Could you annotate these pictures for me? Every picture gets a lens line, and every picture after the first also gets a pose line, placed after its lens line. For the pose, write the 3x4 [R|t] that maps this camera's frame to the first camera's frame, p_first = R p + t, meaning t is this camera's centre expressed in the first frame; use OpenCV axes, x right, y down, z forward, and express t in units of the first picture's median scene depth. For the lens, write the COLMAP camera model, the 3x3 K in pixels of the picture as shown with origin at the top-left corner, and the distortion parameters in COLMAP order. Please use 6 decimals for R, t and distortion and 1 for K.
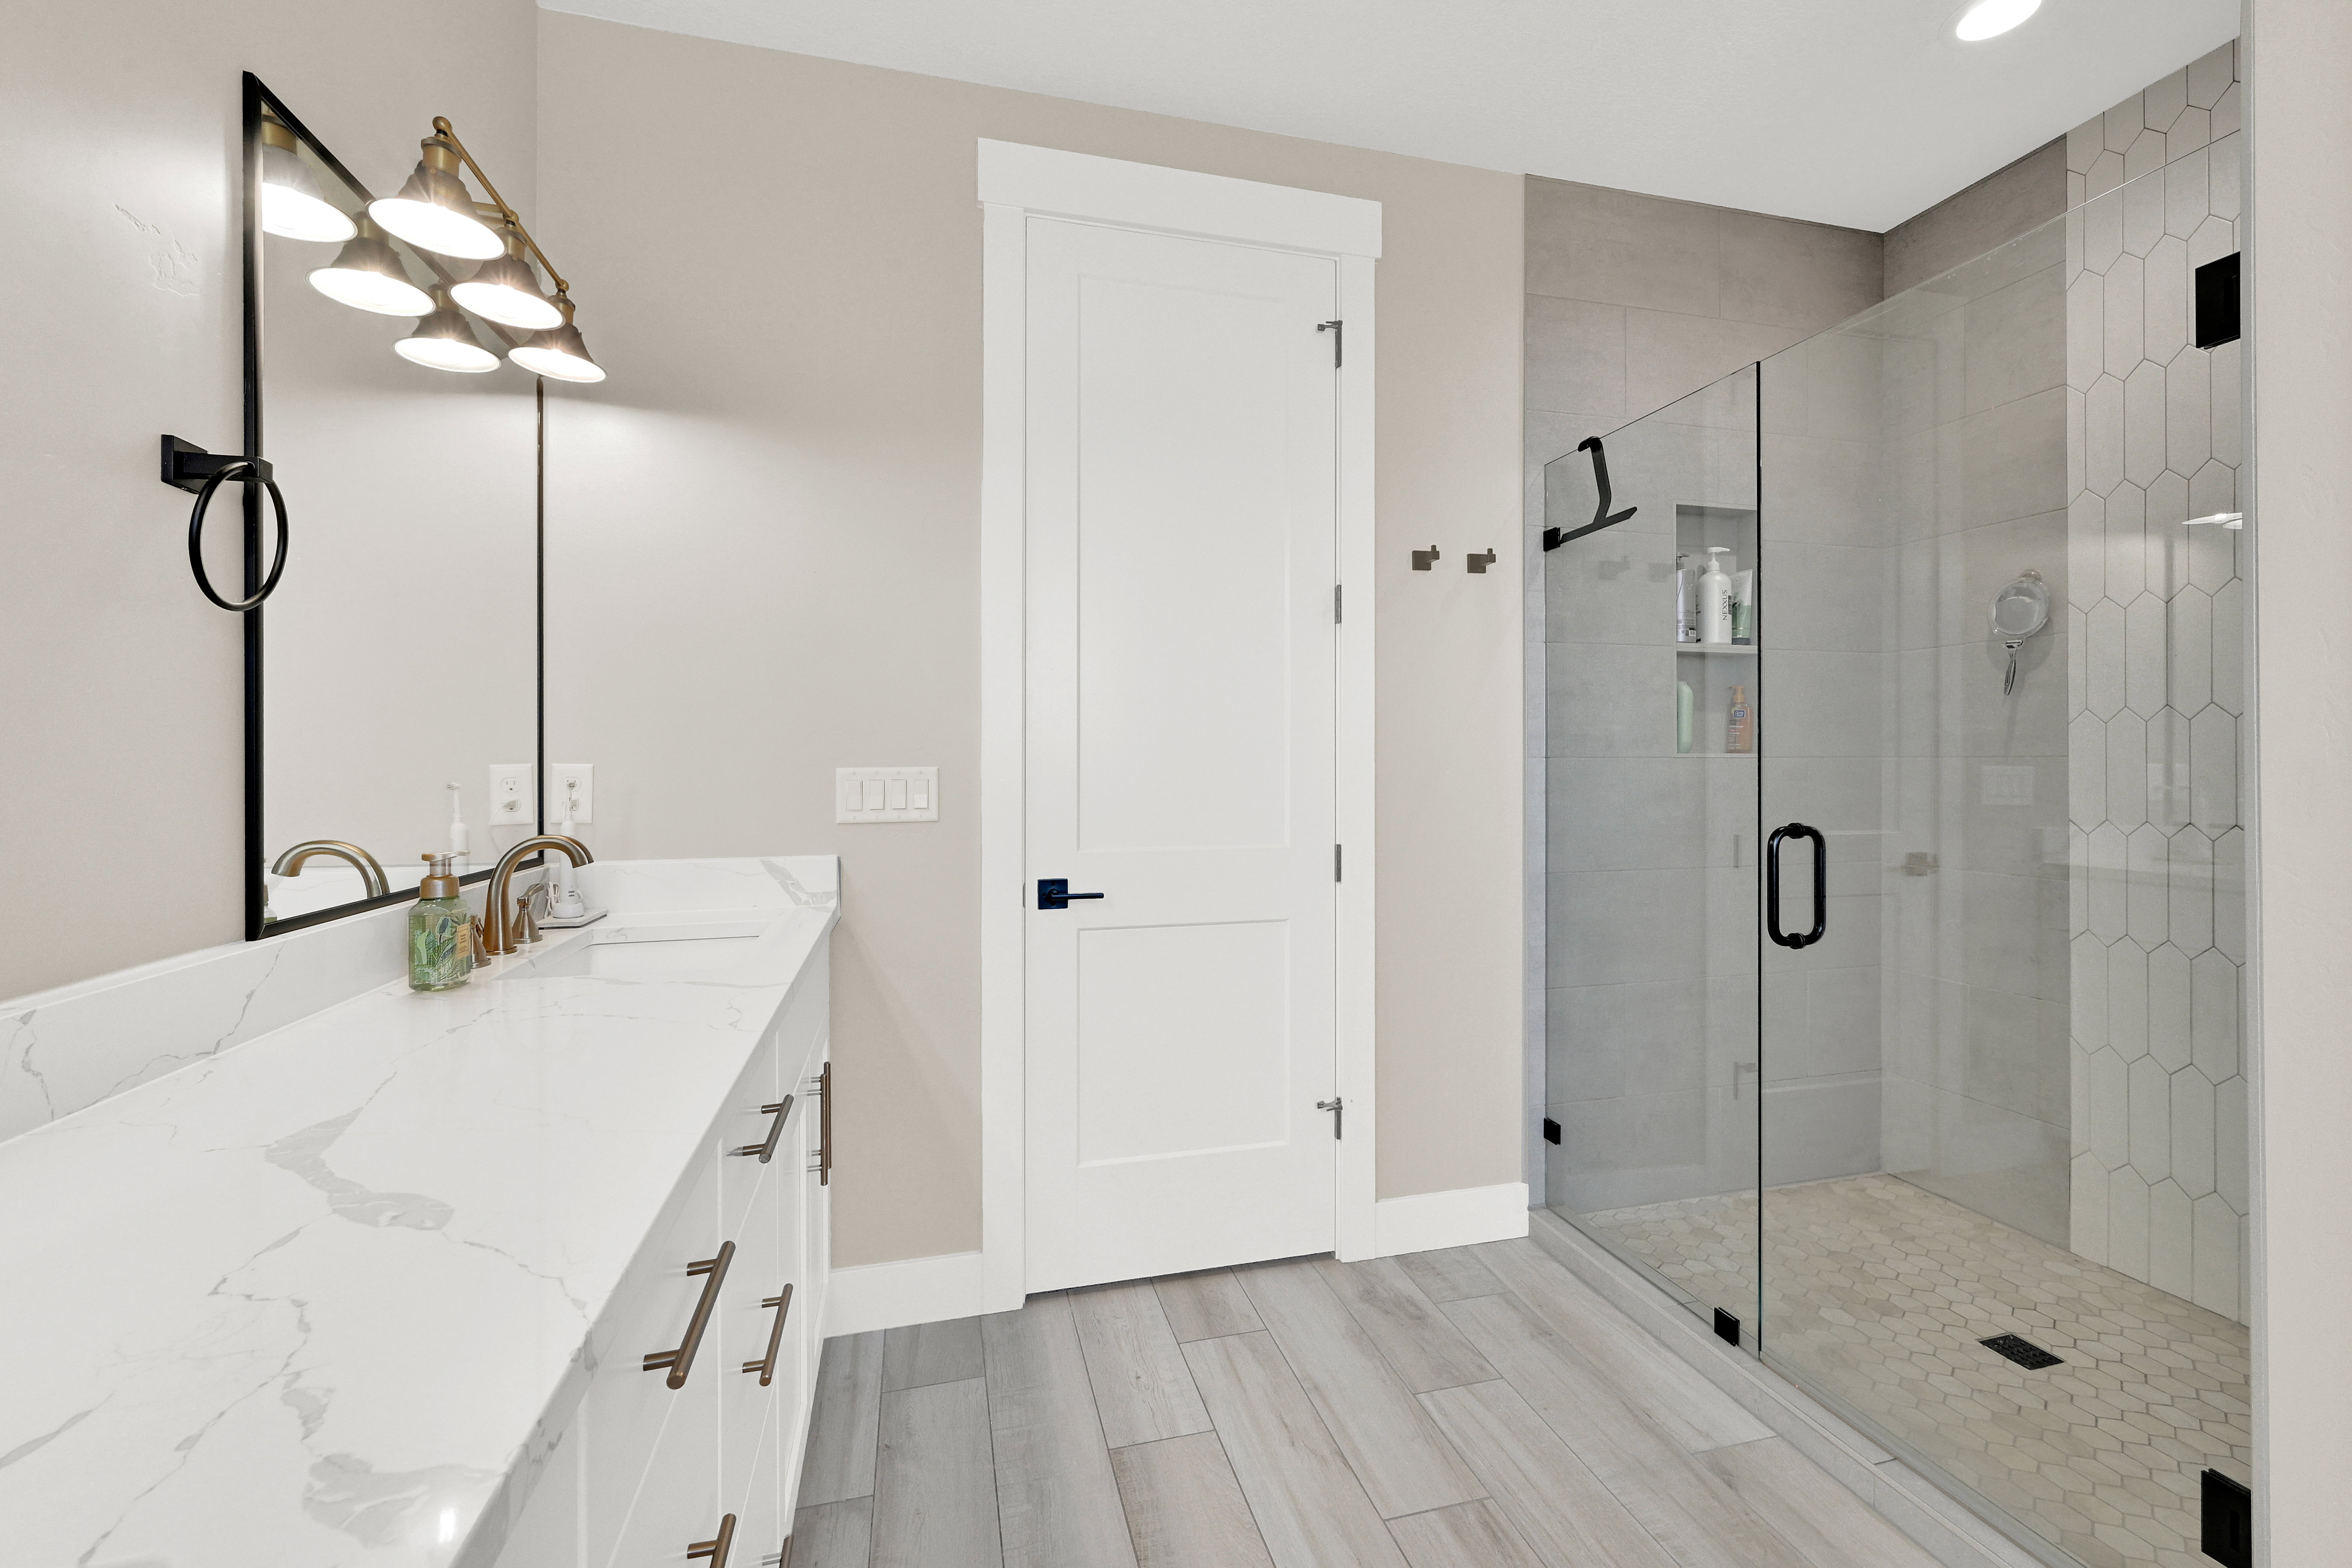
lens RADIAL K [[1009.7, 0, 1183.9], [0, 1009.7, 739.2], [0, 0, 1]] dist [0.000200, 0.000037]
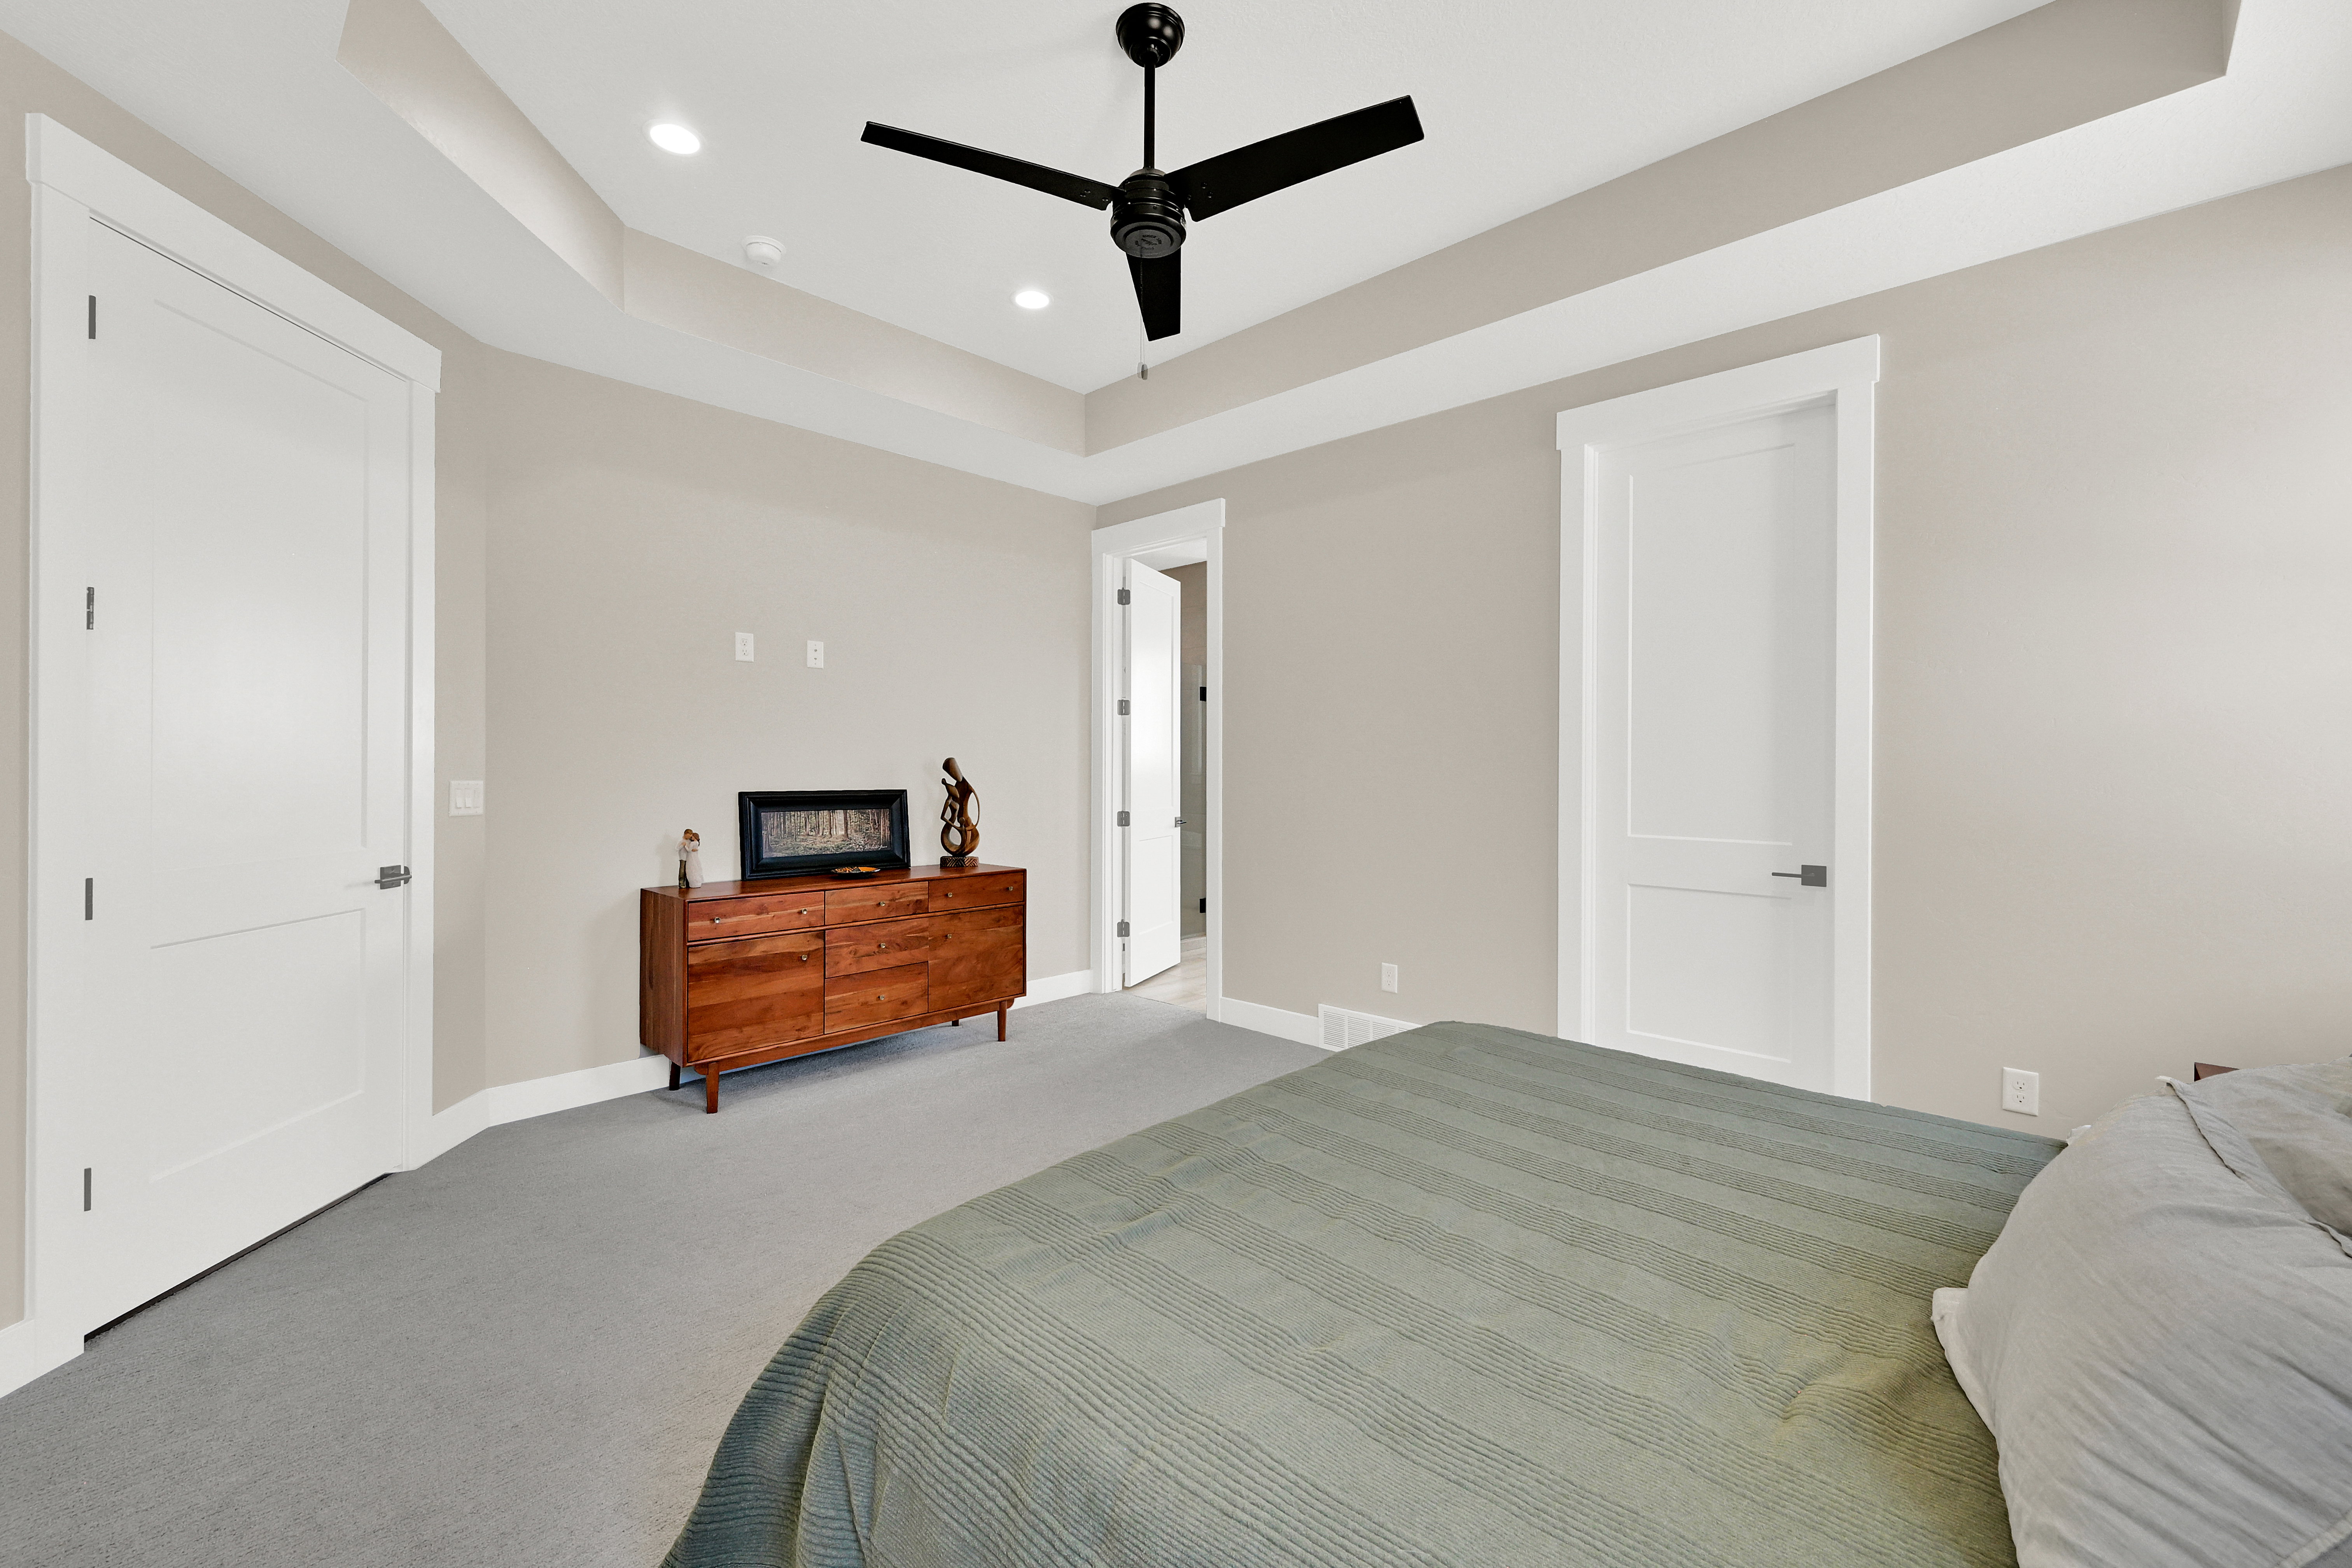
lens RADIAL K [[946.2, 0, 1172.8], [0, 946.2, 768.8], [0, 0, 1]] dist [0.000615, 0.000116]
pose [[0.227318, -0.007306, 0.973793, -0.783684], [-0.004318, 0.999954, 0.008510, -0.003606], [-0.973811, -0.006139, 0.227276, -0.208665]]
